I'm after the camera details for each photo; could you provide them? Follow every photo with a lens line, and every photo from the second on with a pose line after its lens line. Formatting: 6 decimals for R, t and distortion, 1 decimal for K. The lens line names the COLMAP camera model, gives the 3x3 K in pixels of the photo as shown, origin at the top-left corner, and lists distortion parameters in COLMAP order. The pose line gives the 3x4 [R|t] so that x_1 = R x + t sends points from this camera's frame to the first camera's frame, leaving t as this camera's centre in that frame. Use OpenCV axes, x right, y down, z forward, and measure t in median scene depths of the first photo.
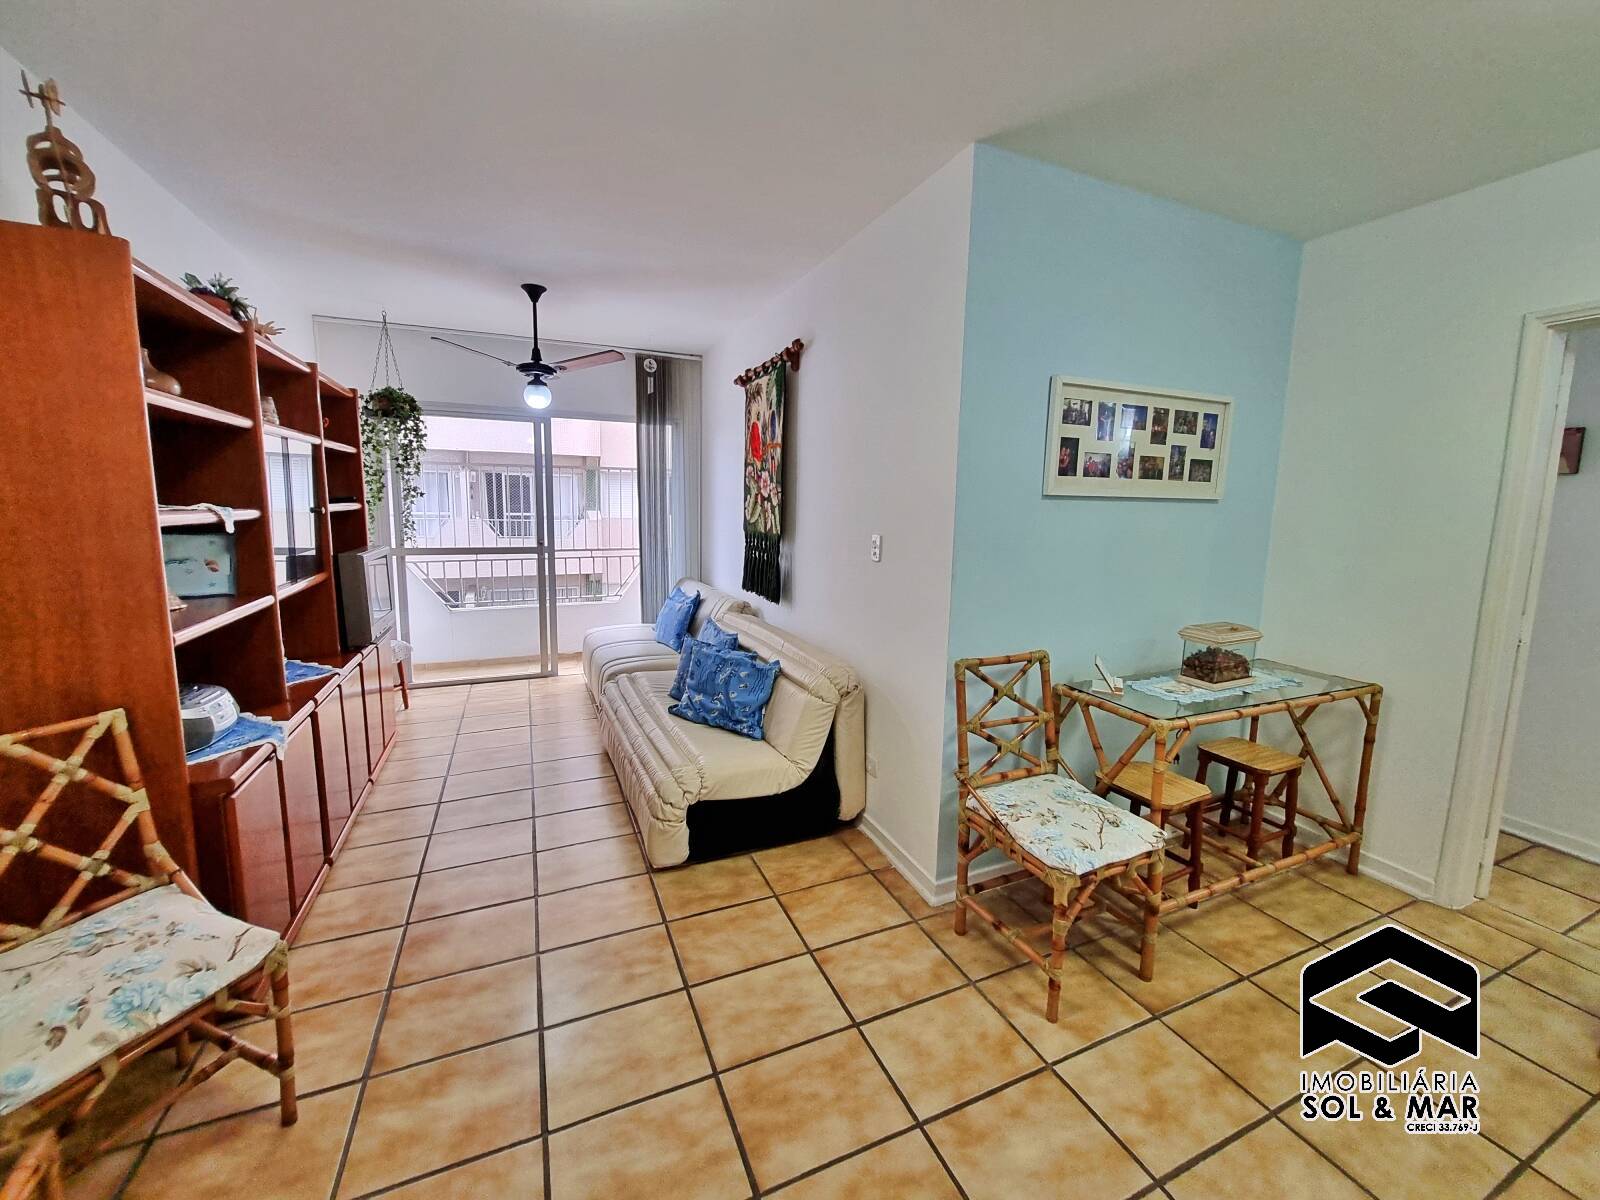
lens RADIAL K [[625.8, 0, 778.2], [0, 625.8, 575.8], [0, 0, 1]] dist [0.004857, -0.001952]
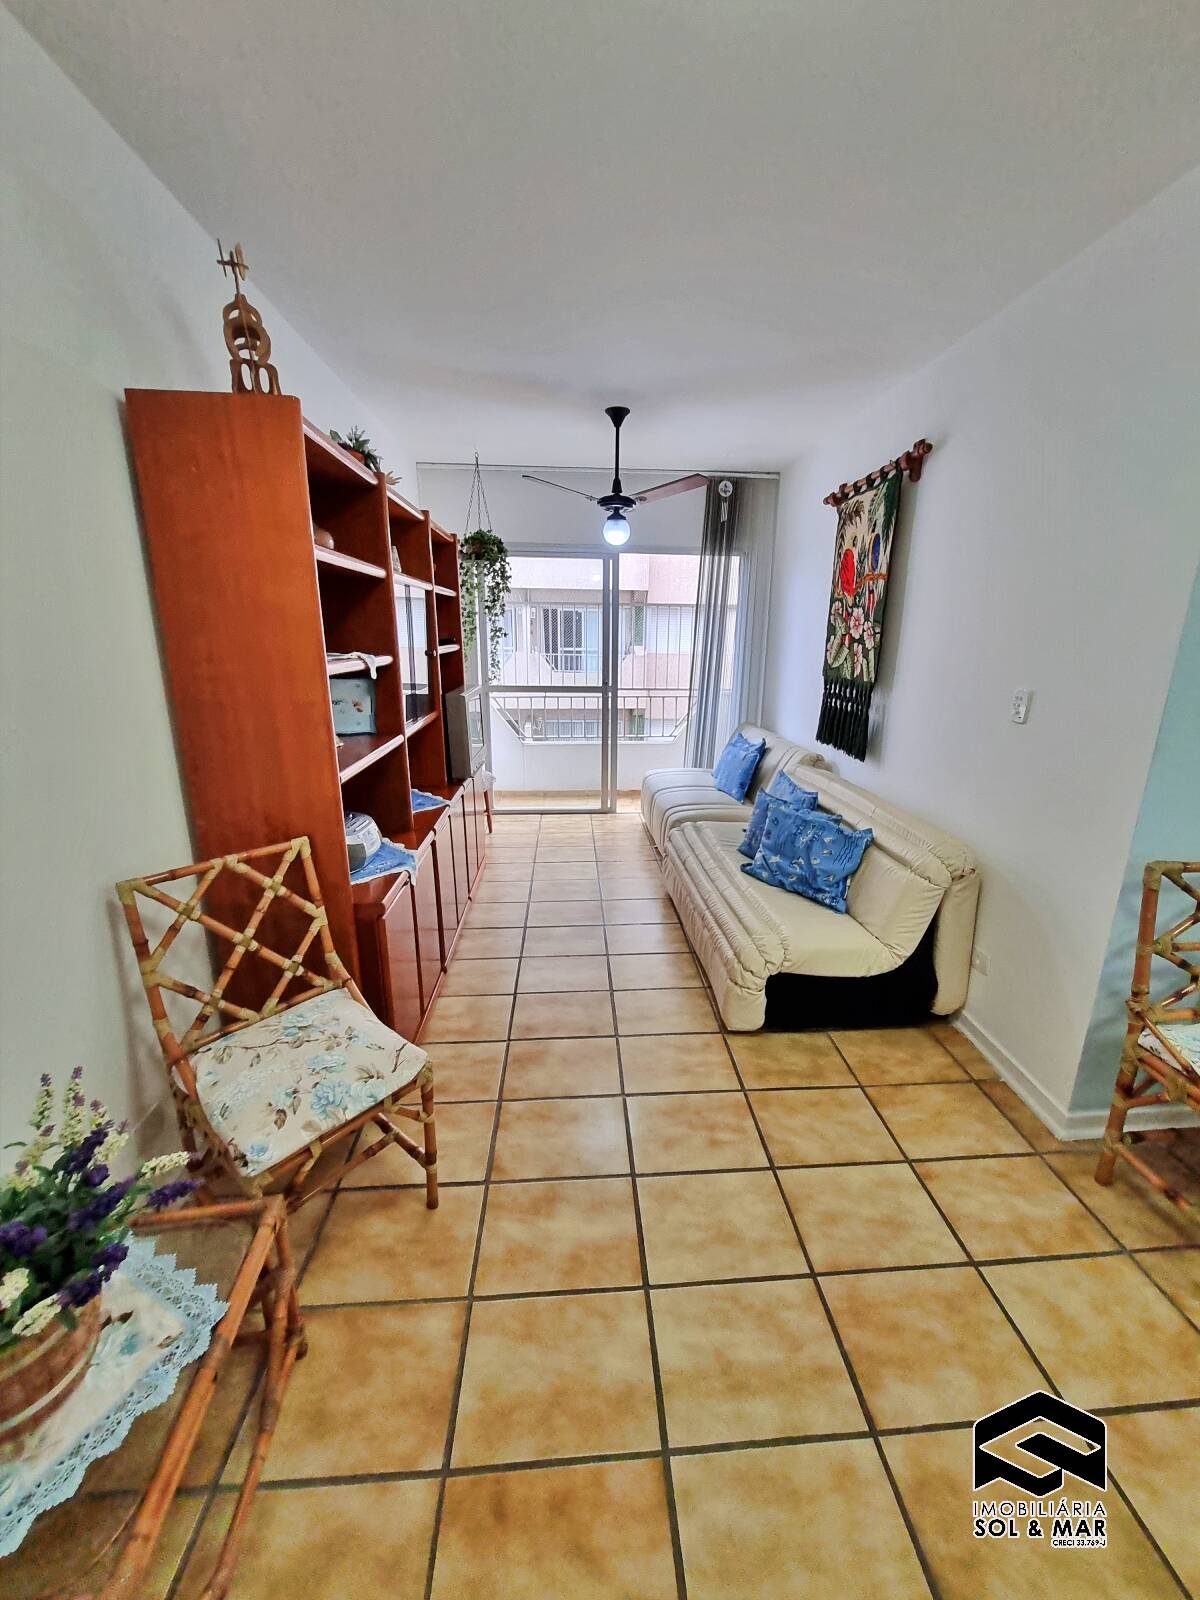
lens RADIAL K [[625.8, 0, 606.4], [0, 625.8, 789.5], [0, 0, 1]] dist [0.004857, -0.001952]
pose [[0.946162, 0.077004, -0.314399, -0.110301], [-0.037347, 0.990775, 0.130270, -0.028446], [0.321530, -0.111515, 0.940310, 0.068276]]
